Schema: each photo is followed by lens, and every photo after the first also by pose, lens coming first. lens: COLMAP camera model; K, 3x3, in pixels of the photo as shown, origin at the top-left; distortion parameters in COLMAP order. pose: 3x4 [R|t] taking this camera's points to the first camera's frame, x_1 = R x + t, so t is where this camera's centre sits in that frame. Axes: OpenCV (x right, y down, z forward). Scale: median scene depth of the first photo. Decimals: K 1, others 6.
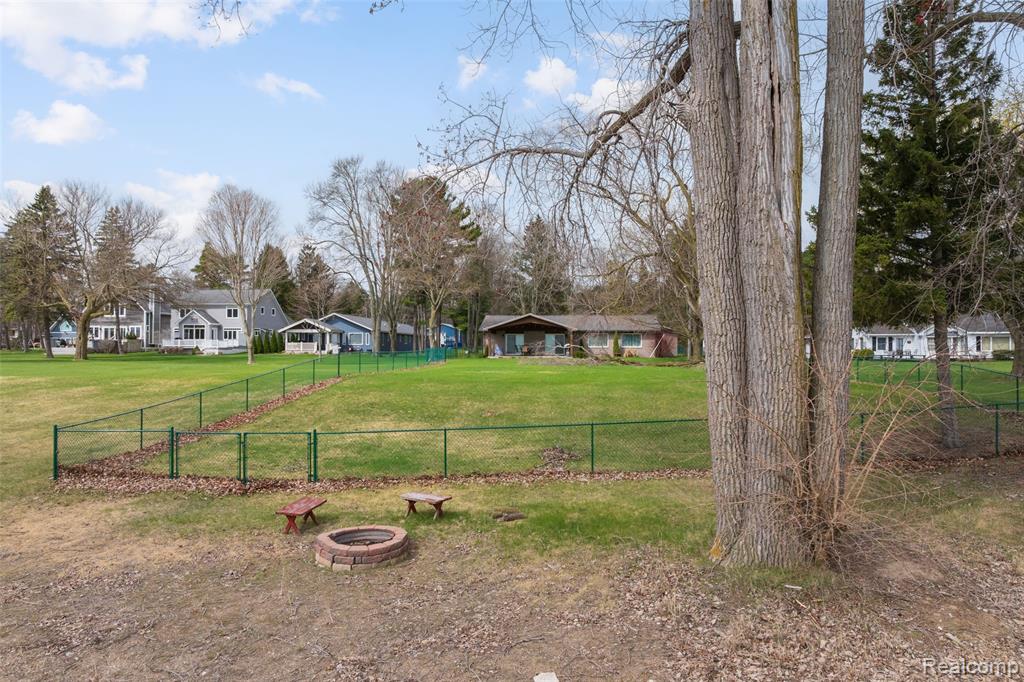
lens RADIAL K [[720.4, 0, 512.0], [0, 720.4, 341.0], [0, 0, 1]] dist [-0.042874, -0.000596]
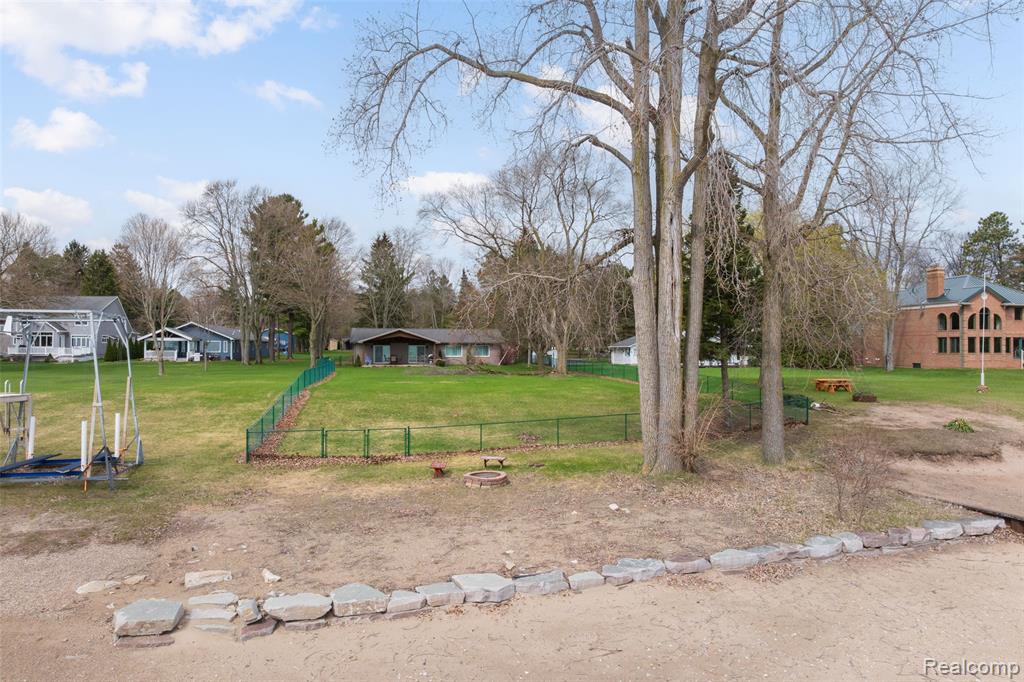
lens RADIAL K [[720.4, 0, 512.0], [0, 720.4, 341.0], [0, 0, 1]] dist [-0.042874, -0.000596]
pose [[0.960827, 0.003600, 0.277125, -0.099471], [-0.004411, 0.999988, 0.002302, -0.017358], [-0.277113, -0.003434, 0.960831, -0.144990]]
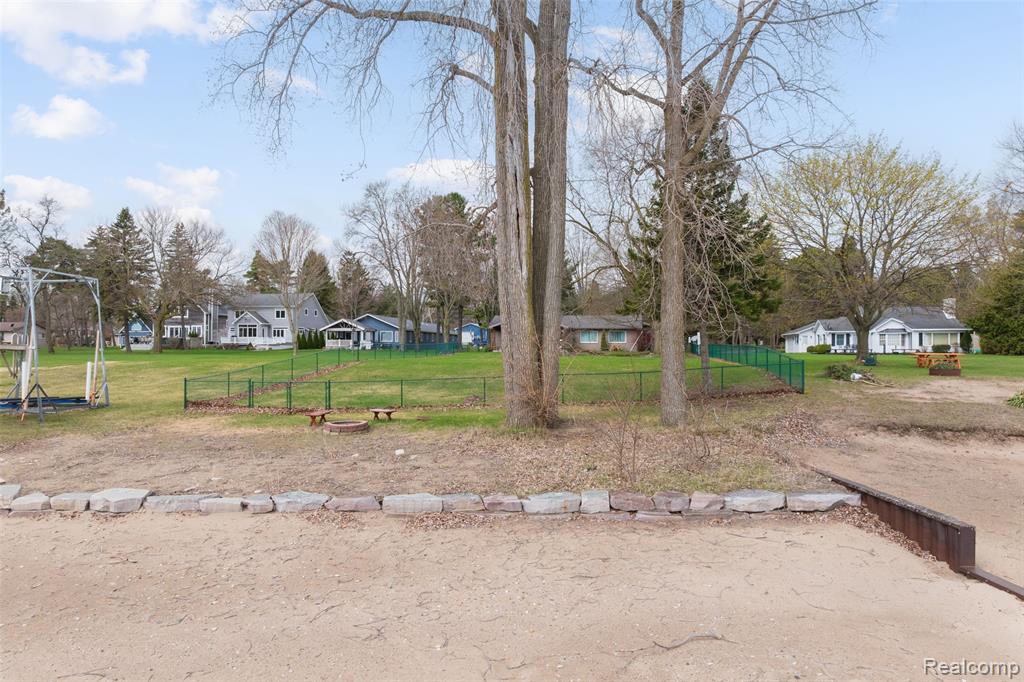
lens RADIAL K [[720.4, 0, 512.0], [0, 720.4, 341.0], [0, 0, 1]] dist [-0.042874, -0.000596]
pose [[0.998282, -0.000781, -0.058589, 0.053925], [0.000775, 1.000000, -0.000125, 0.005159], [0.058590, 0.000079, 0.998282, -0.143219]]
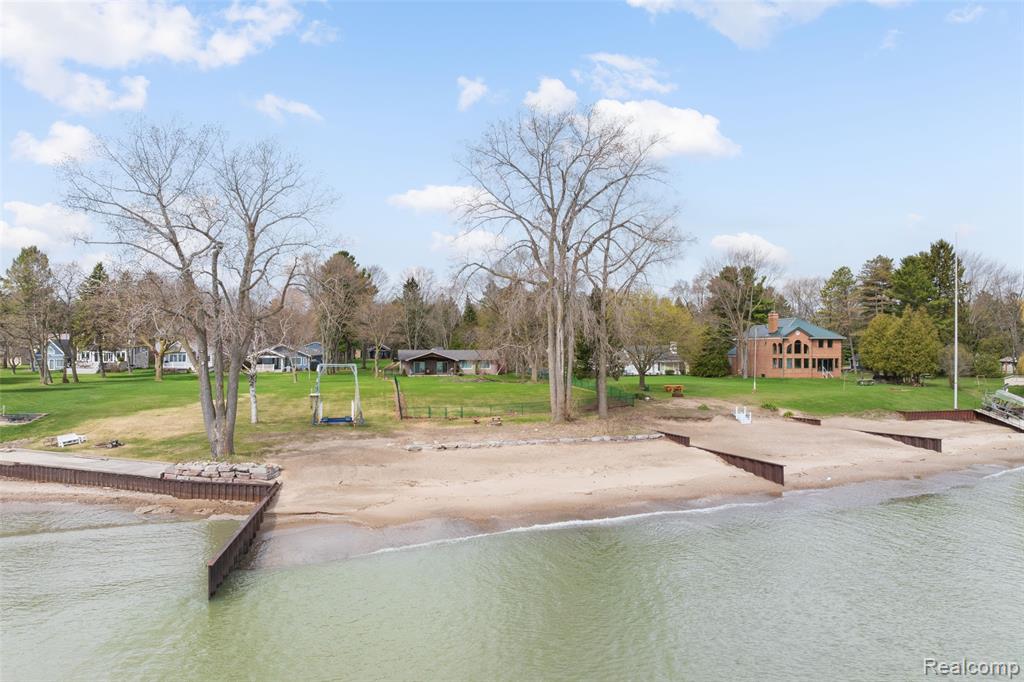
lens RADIAL K [[720.4, 0, 512.0], [0, 720.4, 341.0], [0, 0, 1]] dist [-0.042874, -0.000596]
pose [[0.959578, 0.002871, 0.281430, -0.234483], [-0.003079, 0.999995, 0.000299, -0.053123], [-0.281427, -0.001154, 0.959582, -0.635962]]
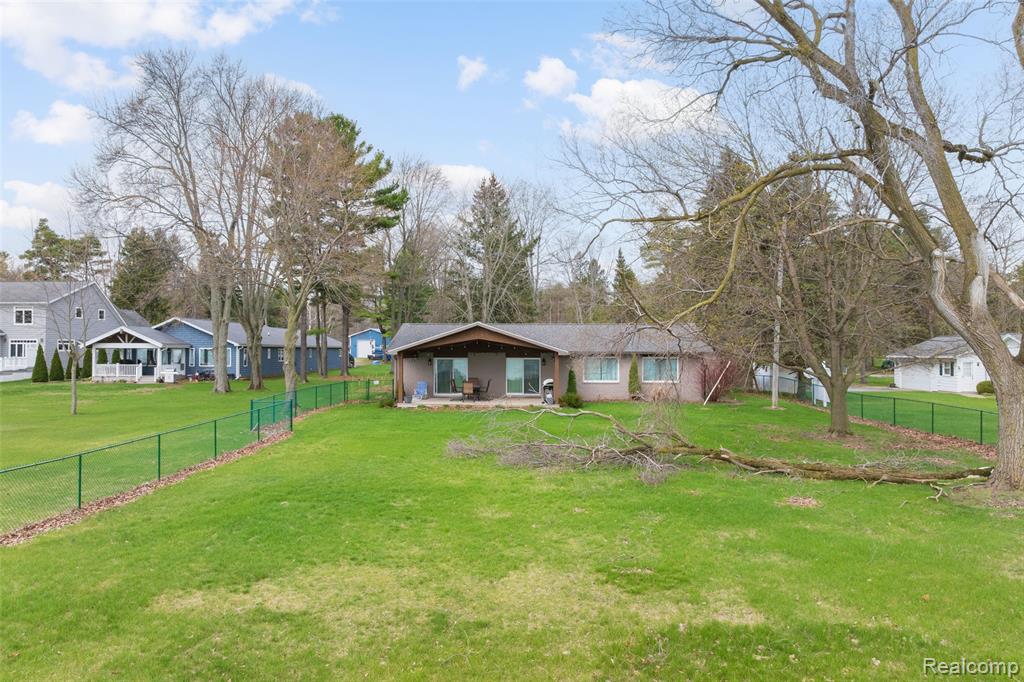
lens RADIAL K [[720.4, 0, 512.0], [0, 720.4, 341.0], [0, 0, 1]] dist [-0.042874, -0.000596]
pose [[0.997805, 0.000366, 0.066226, 0.012137], [-0.000303, 0.999999, -0.000966, -0.018933], [-0.066226, 0.000943, 0.997804, 0.379247]]
